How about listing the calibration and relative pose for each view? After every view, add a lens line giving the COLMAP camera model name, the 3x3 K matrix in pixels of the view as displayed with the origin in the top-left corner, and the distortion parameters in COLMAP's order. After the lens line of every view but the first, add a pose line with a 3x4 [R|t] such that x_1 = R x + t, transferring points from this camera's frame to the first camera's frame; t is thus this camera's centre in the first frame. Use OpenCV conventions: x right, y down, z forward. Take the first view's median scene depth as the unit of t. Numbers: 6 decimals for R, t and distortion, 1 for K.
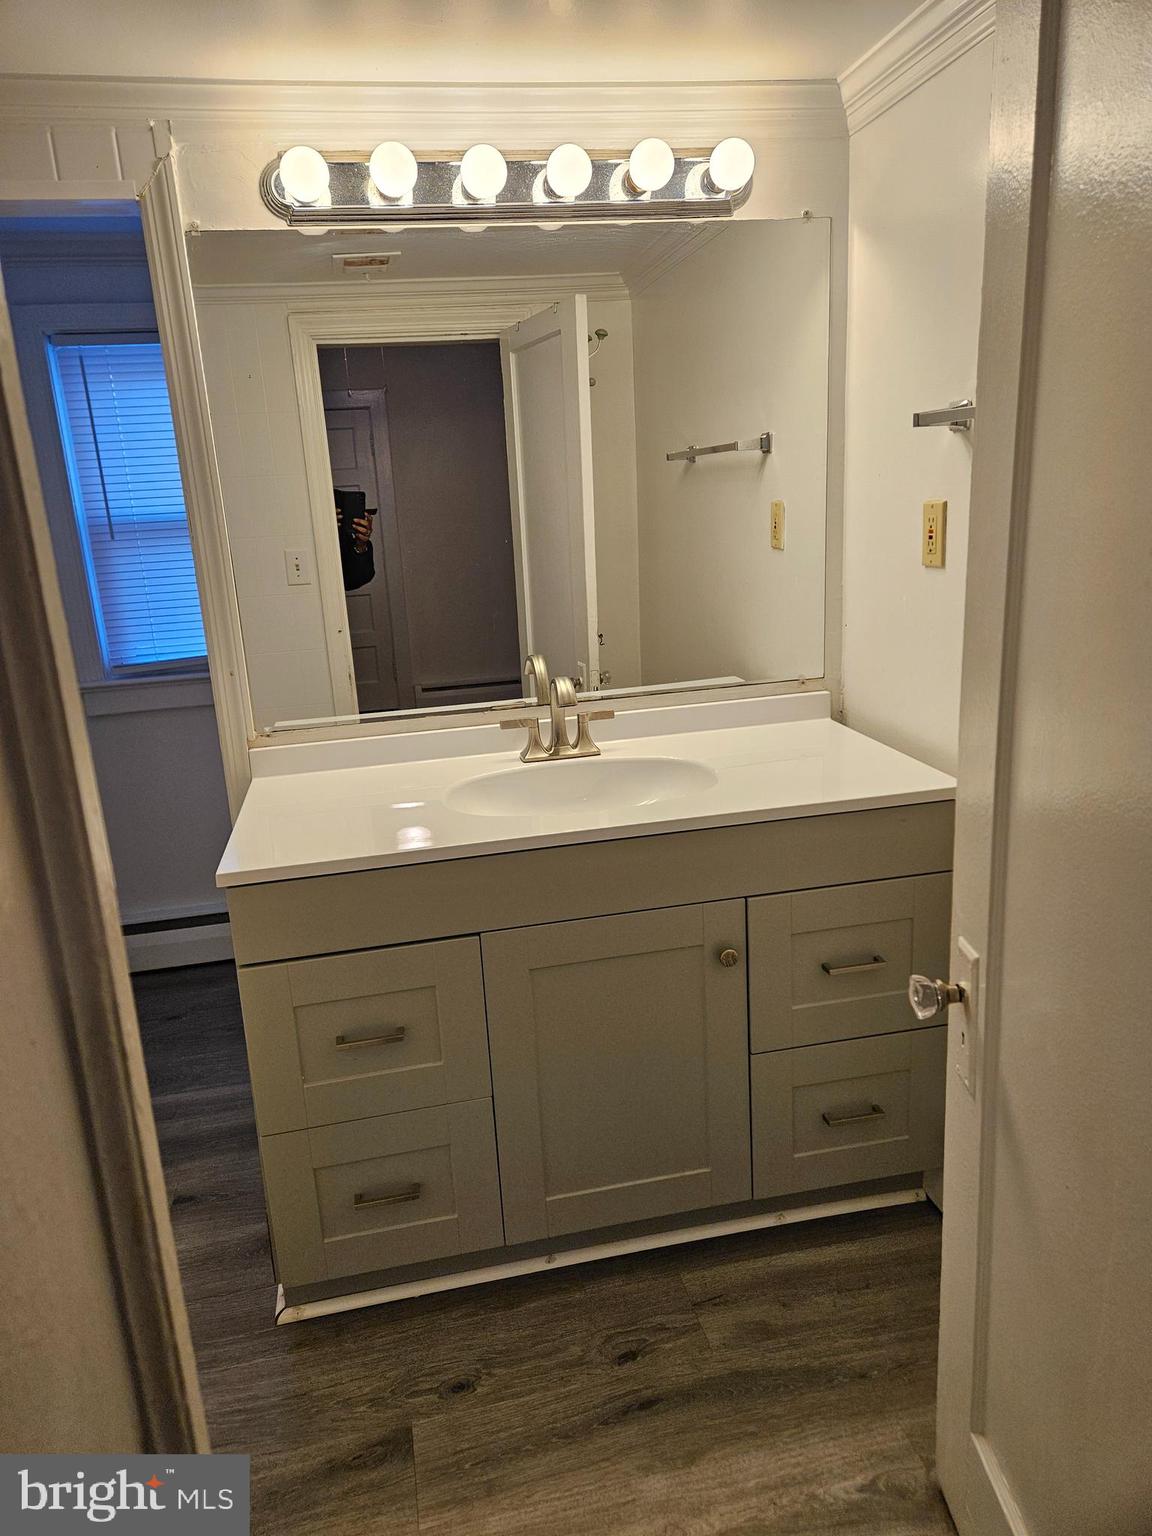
lens RADIAL K [[1039.2, 0, 575.6], [0, 1039.2, 771.6], [0, 0, 1]] dist [0.087347, -0.078955]
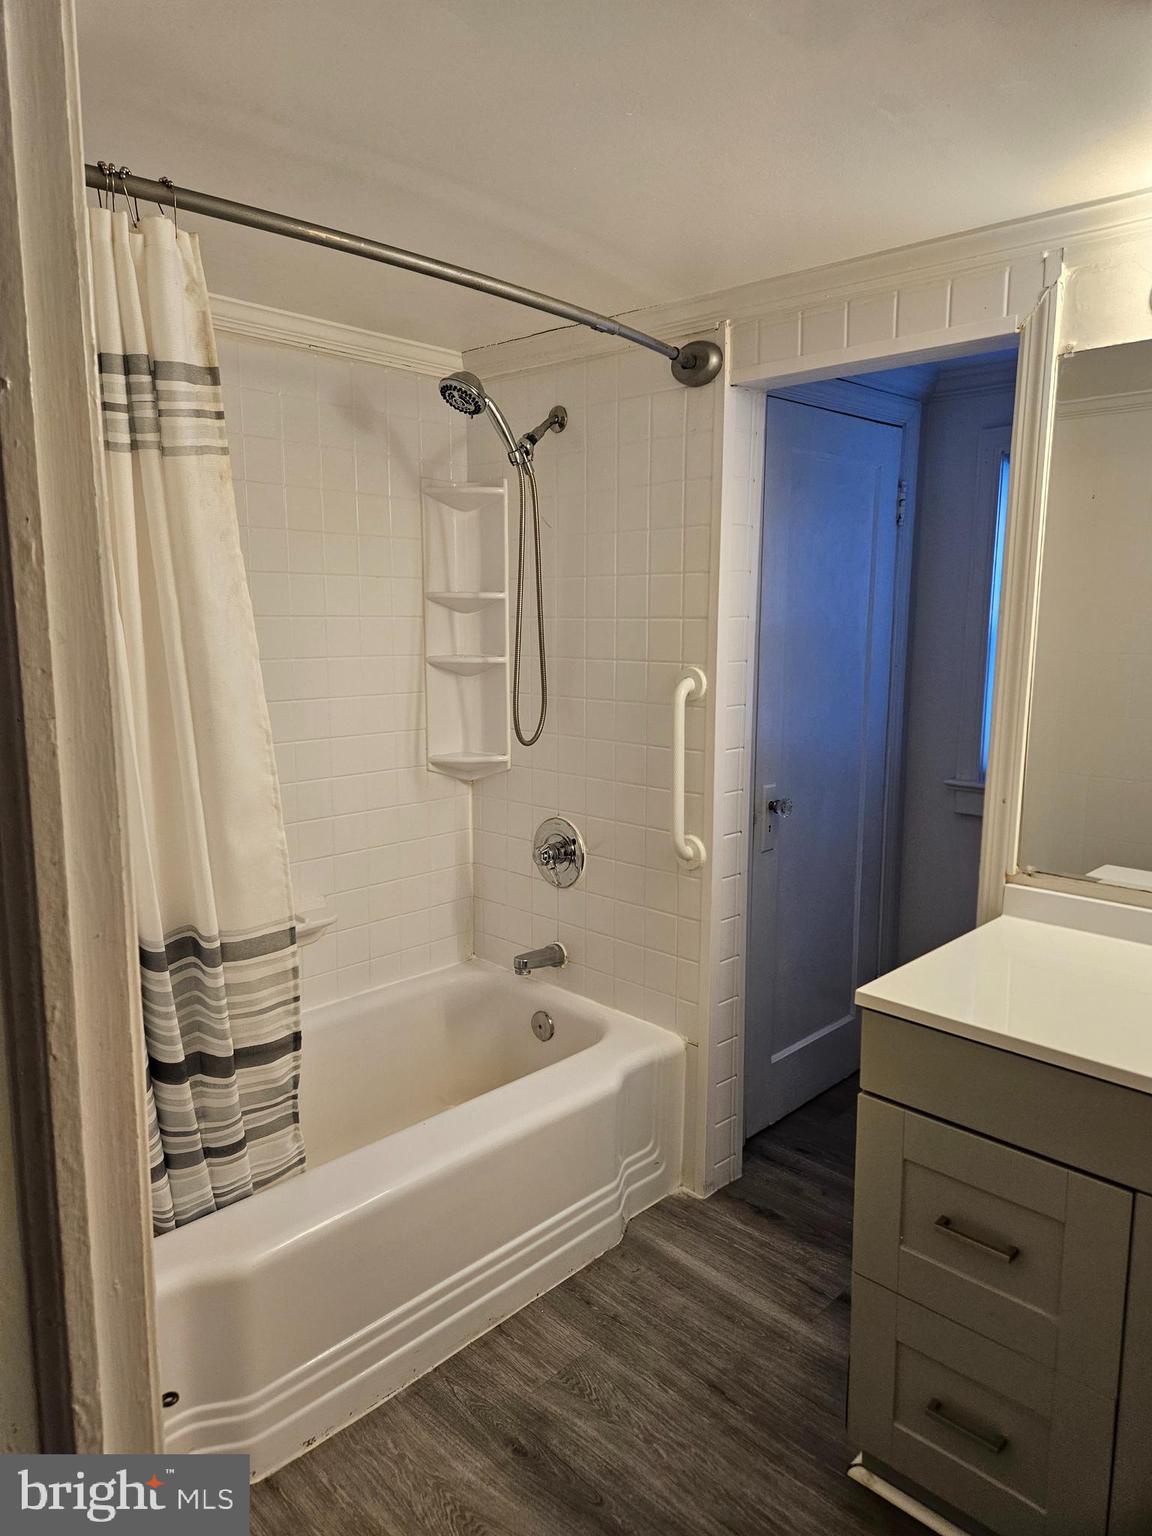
lens RADIAL K [[1039.2, 0, 575.6], [0, 1039.2, 771.6], [0, 0, 1]] dist [0.087347, -0.078955]
pose [[0.547002, 0.187833, -0.815786, 0.260088], [-0.250275, 0.966626, 0.054749, -0.083487], [0.798843, 0.174223, 0.575756, 0.155489]]
